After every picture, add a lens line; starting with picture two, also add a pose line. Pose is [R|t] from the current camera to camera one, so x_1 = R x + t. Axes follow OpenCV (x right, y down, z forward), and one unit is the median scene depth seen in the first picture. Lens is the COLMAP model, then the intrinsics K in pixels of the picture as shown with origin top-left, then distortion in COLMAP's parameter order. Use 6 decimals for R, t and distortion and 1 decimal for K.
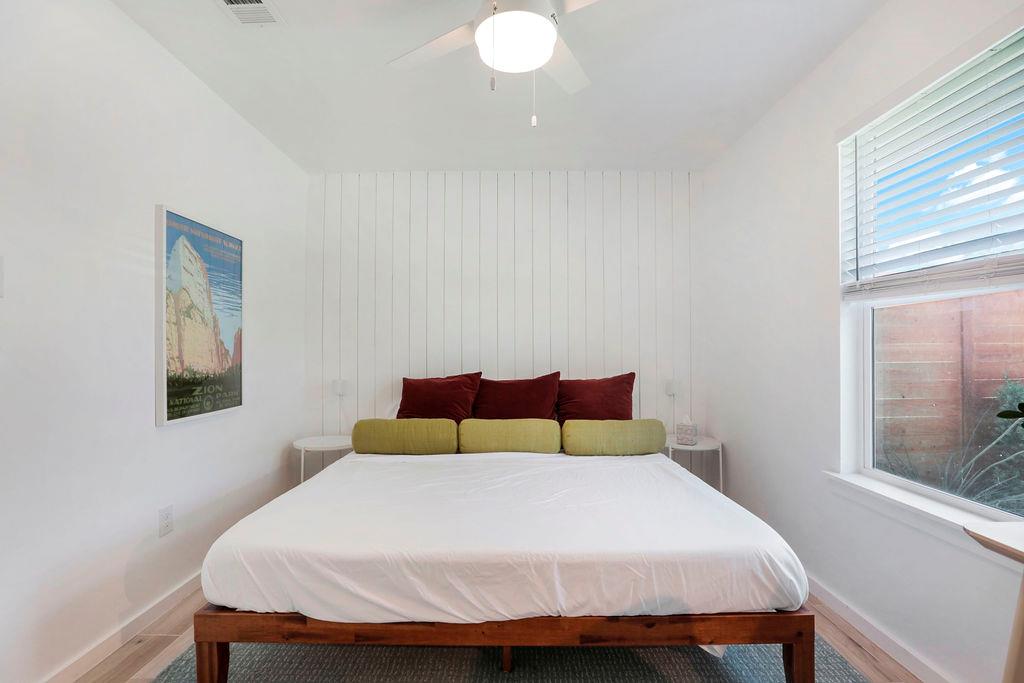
lens RADIAL K [[472.3, 0, 509.9], [0, 472.3, 345.5], [0, 0, 1]] dist [-0.039271, 0.006392]
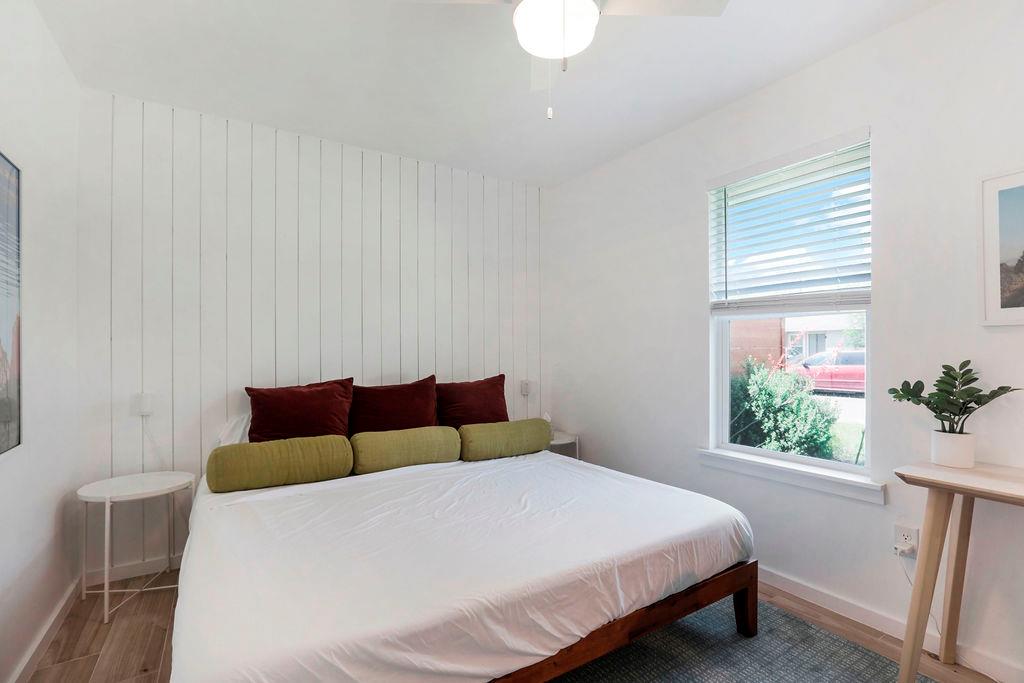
lens RADIAL K [[472.3, 0, 514.6], [0, 472.3, 345.7], [0, 0, 1]] dist [-0.039271, 0.006392]
pose [[0.841296, 0.010744, 0.540467, -0.481721], [-0.009150, 0.999942, -0.005635, 0.001879], [-0.540497, -0.000204, 0.841346, 0.217027]]
